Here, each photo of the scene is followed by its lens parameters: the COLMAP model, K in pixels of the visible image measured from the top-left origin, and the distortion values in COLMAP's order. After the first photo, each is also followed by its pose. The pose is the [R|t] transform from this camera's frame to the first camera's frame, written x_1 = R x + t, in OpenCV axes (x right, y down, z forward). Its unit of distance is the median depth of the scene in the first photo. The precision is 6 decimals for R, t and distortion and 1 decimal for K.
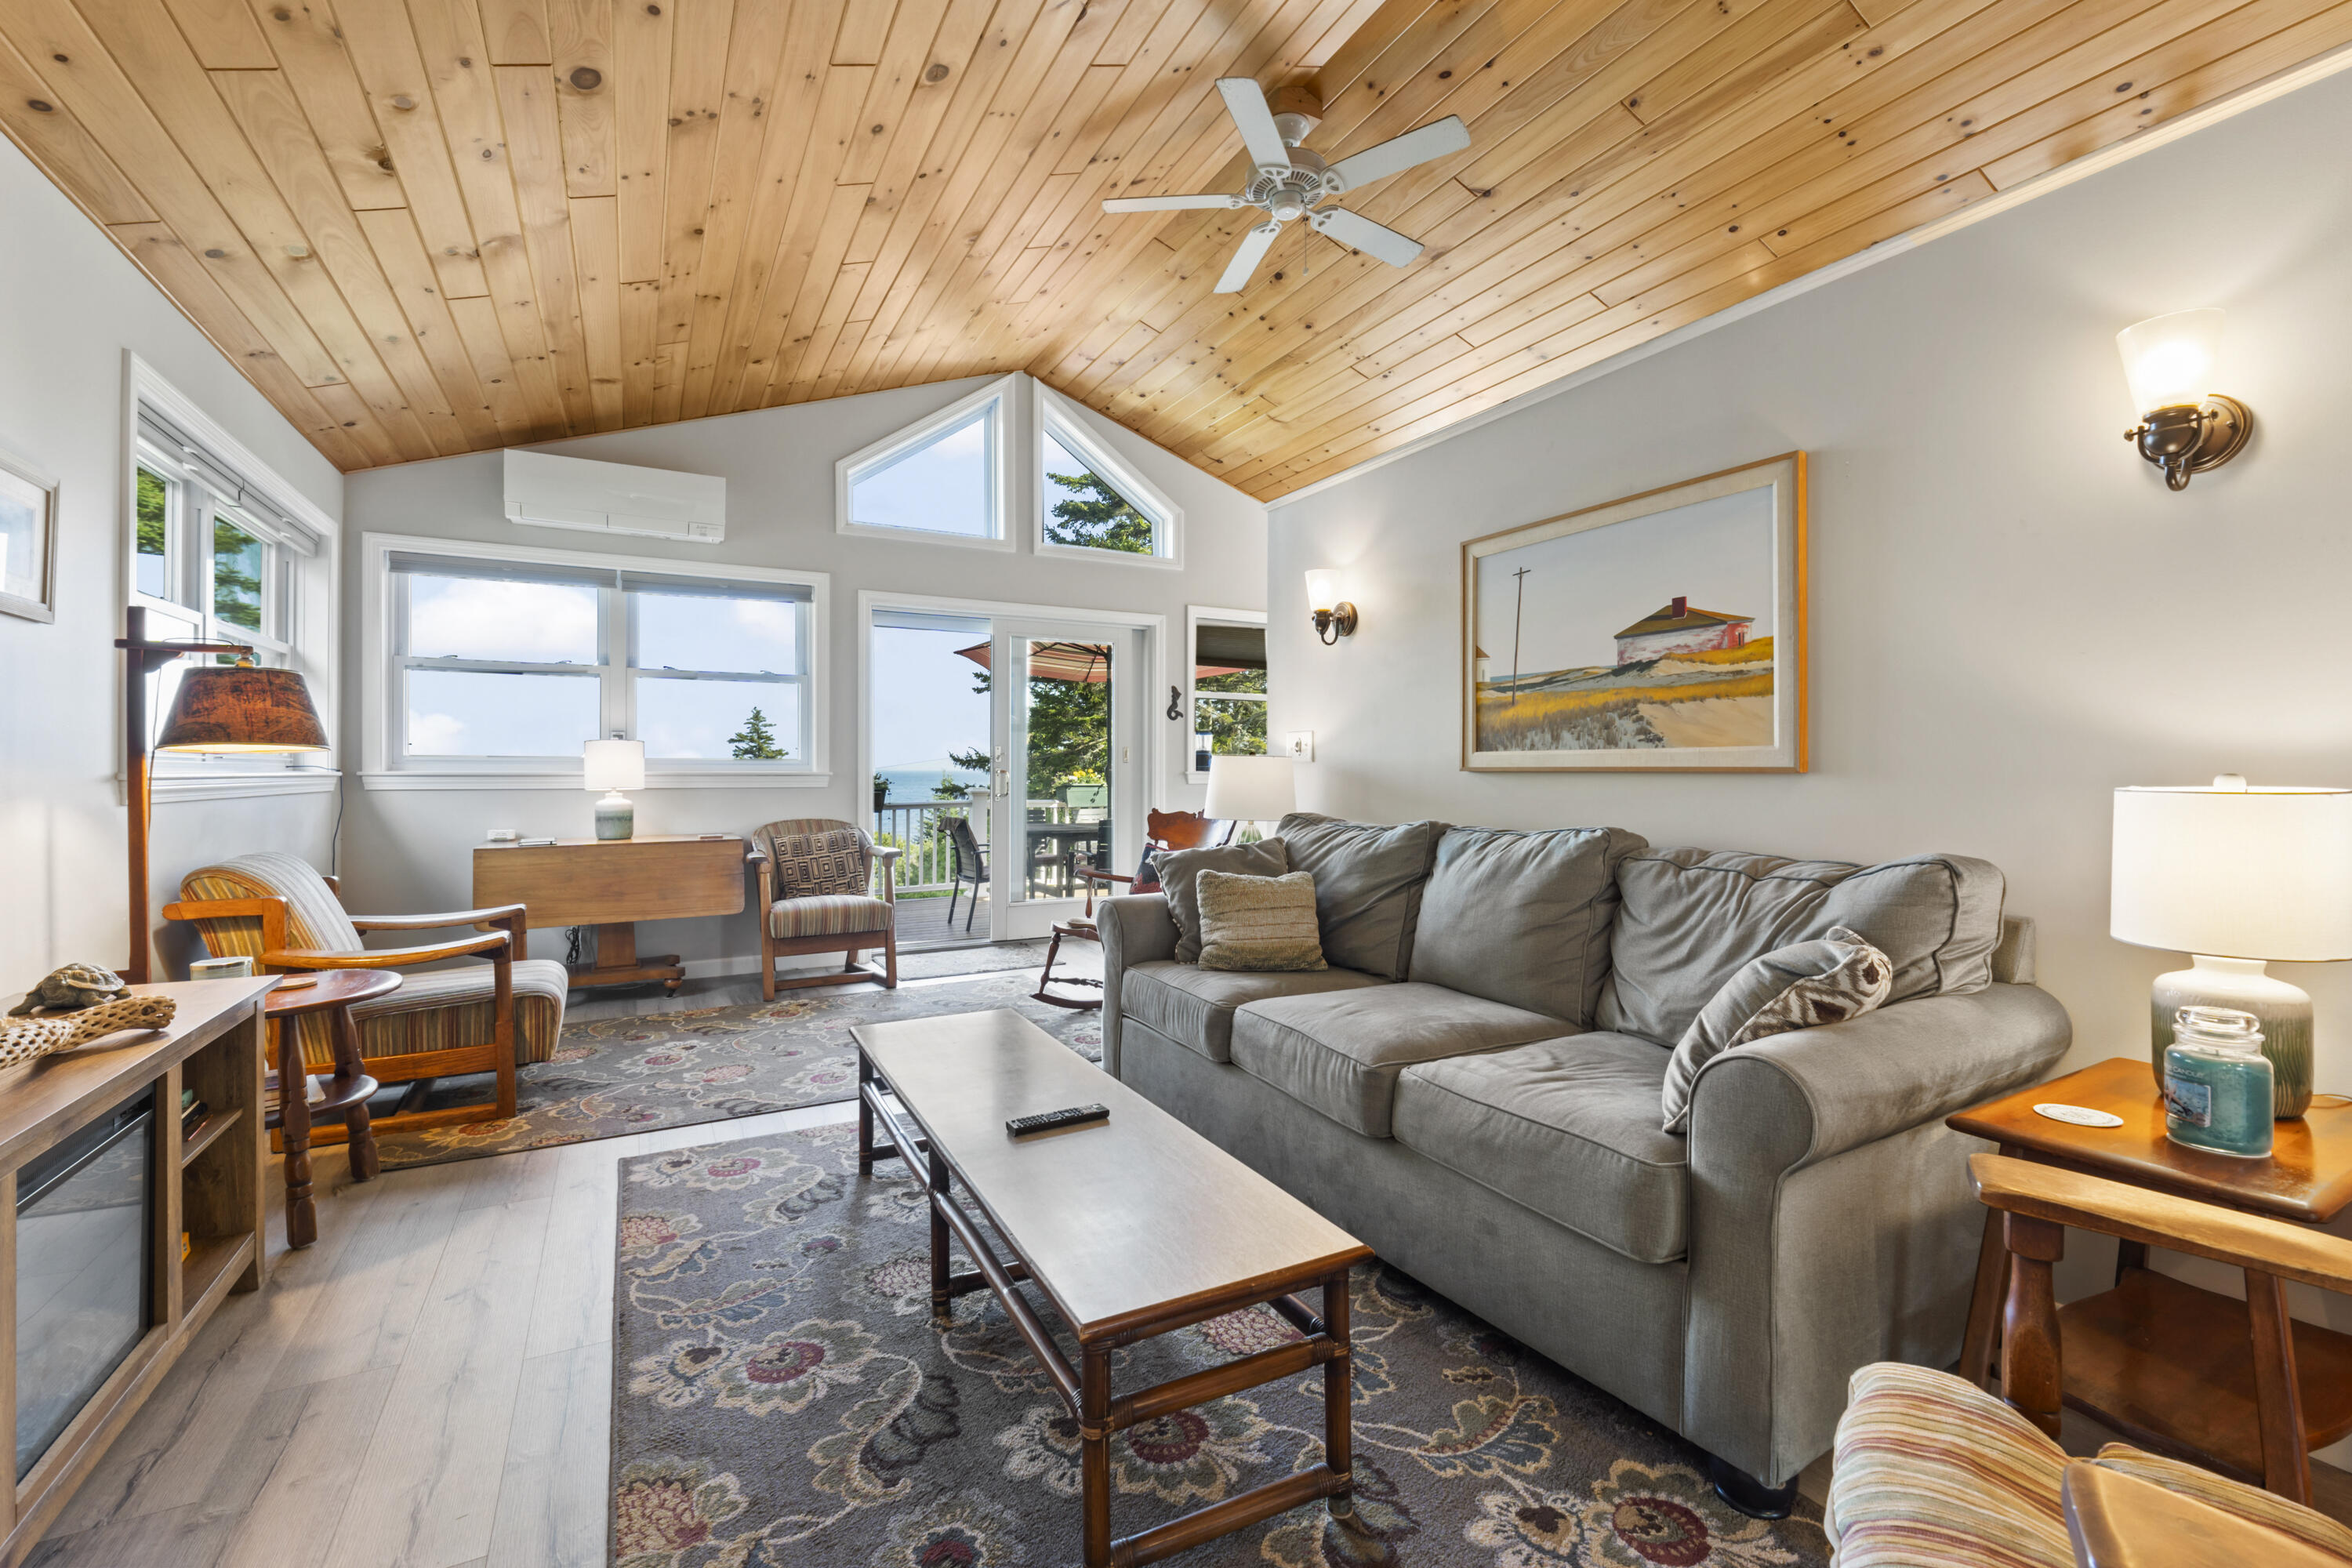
lens RADIAL K [[986.1, 0, 1166.3], [0, 986.1, 780.6], [0, 0, 1]] dist [-0.009168, 0.000863]
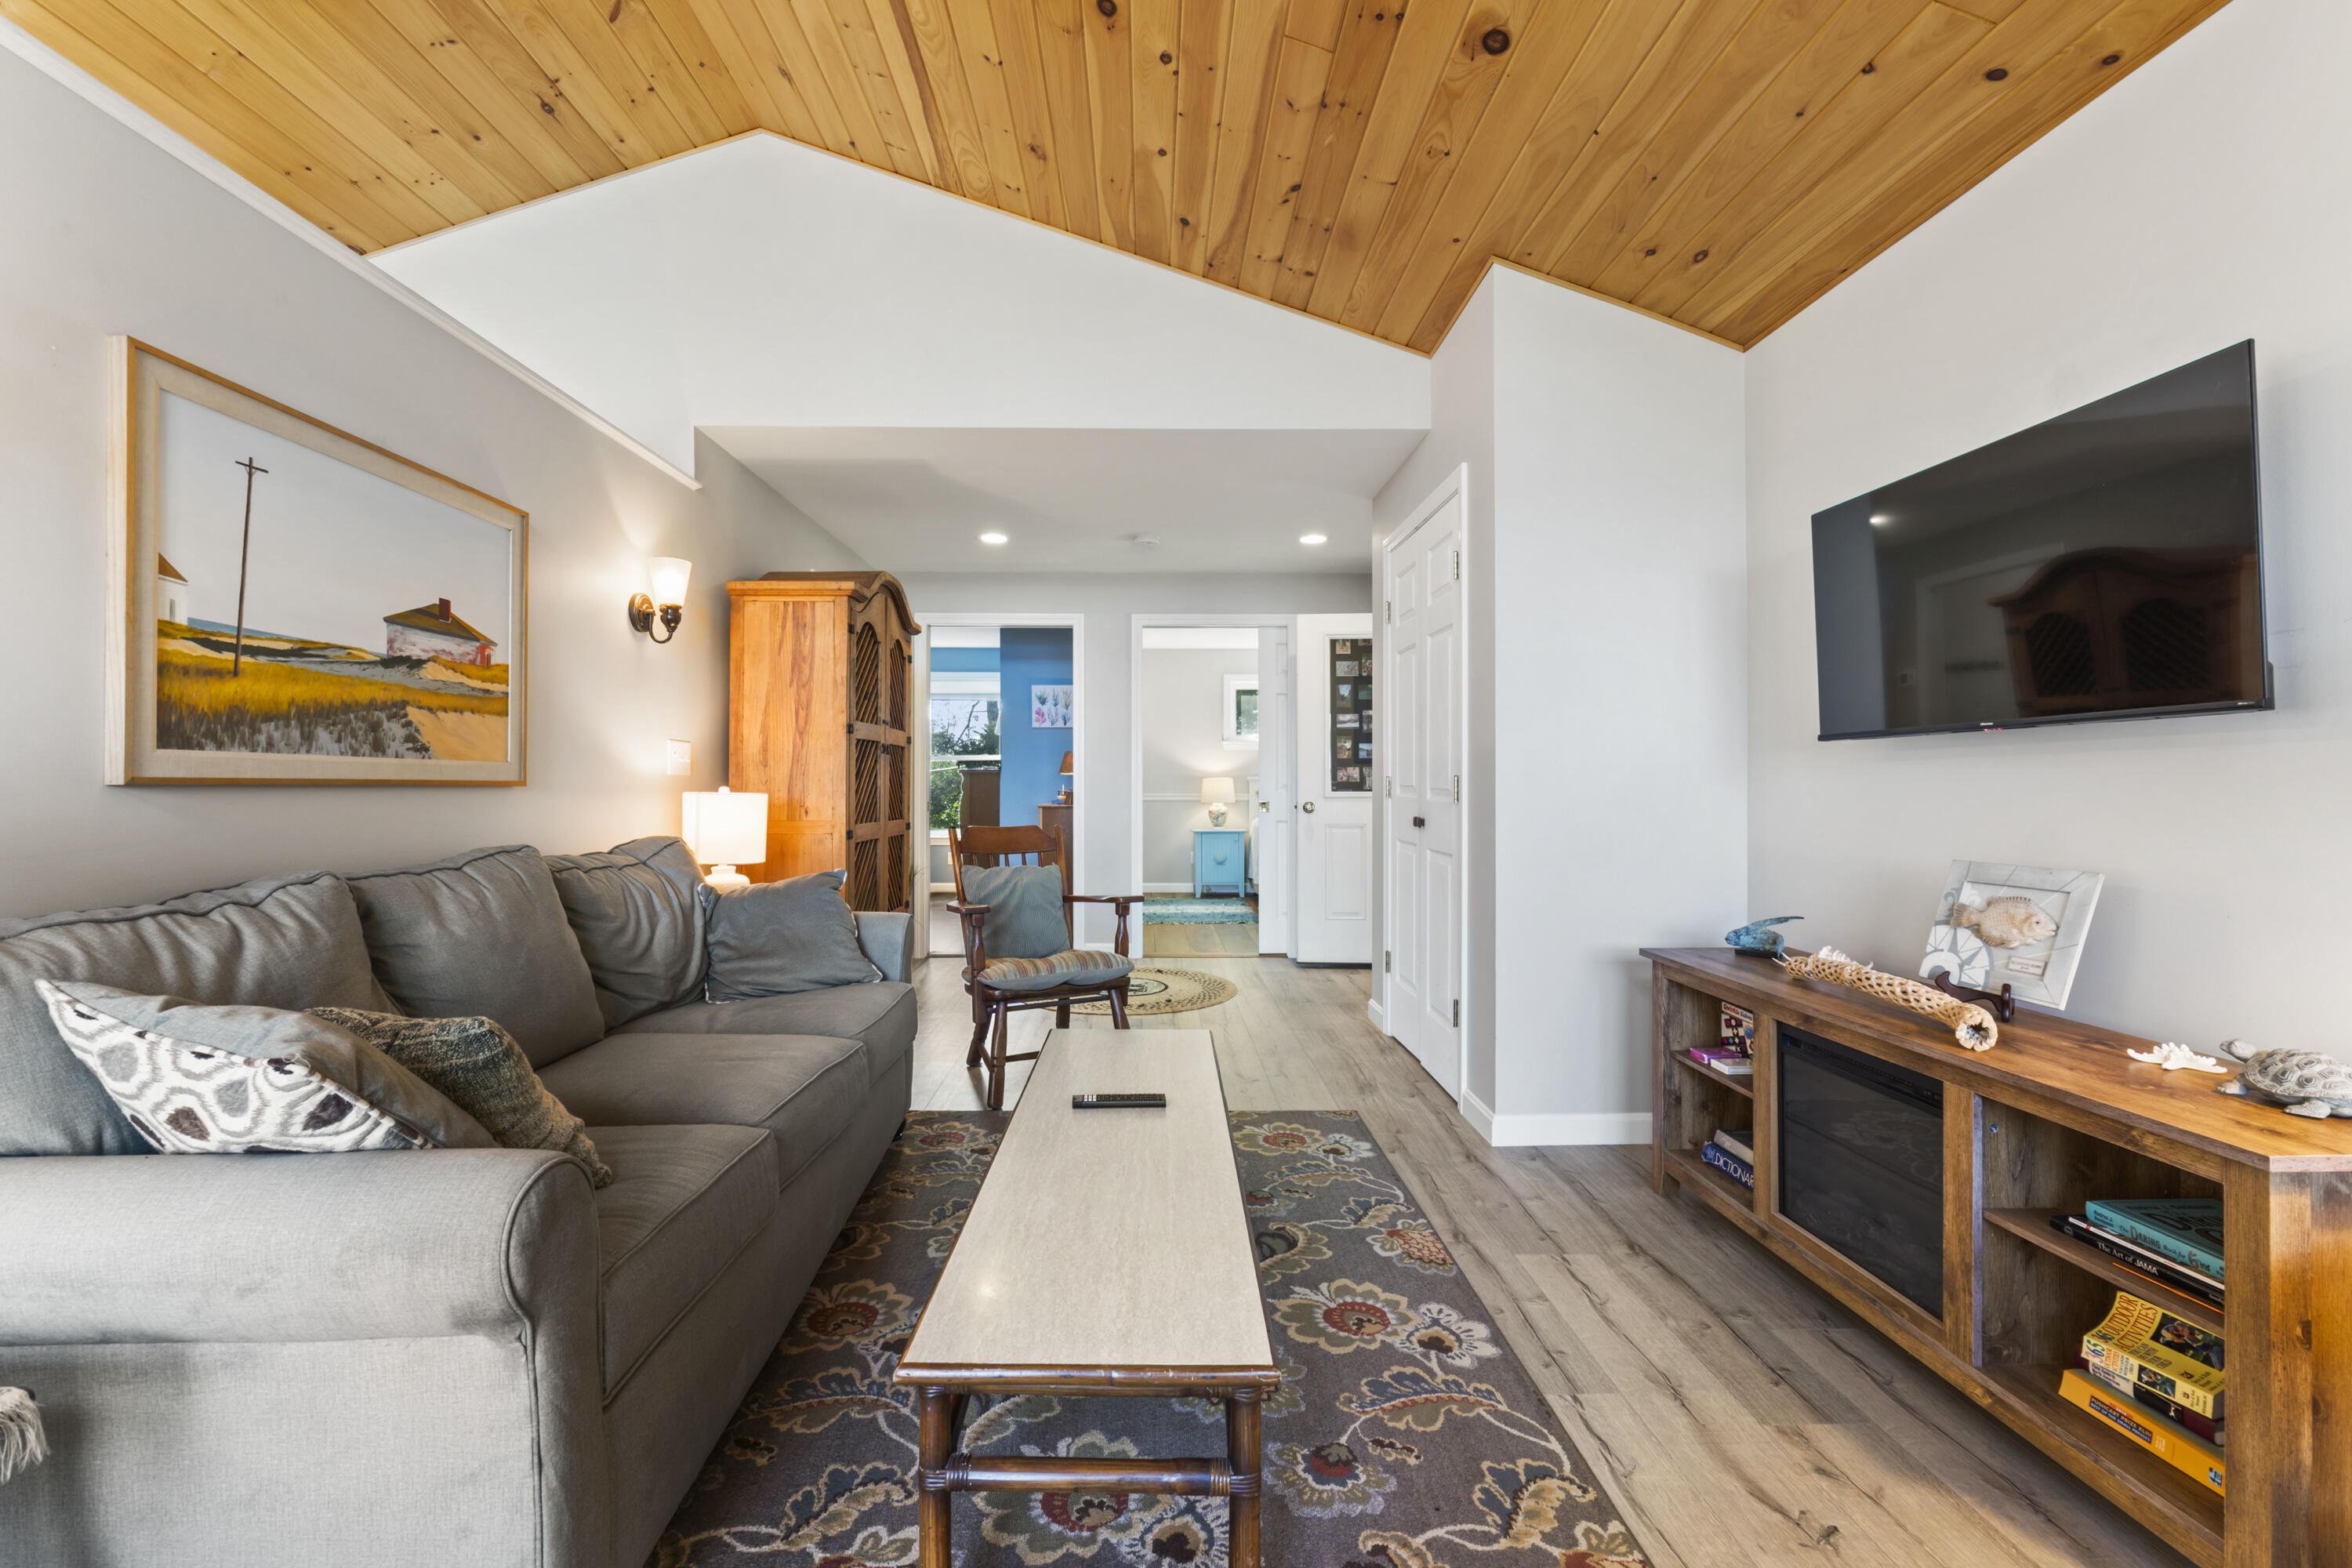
lens RADIAL K [[986.1, 0, 1162.1], [0, 986.1, 772.1], [0, 0, 1]] dist [-0.009168, 0.000863]
pose [[-0.886532, 0.004557, 0.462644, -0.502193], [0.002596, 0.999985, -0.004875, -0.015195], [-0.462660, -0.003121, -0.886531, 1.476173]]
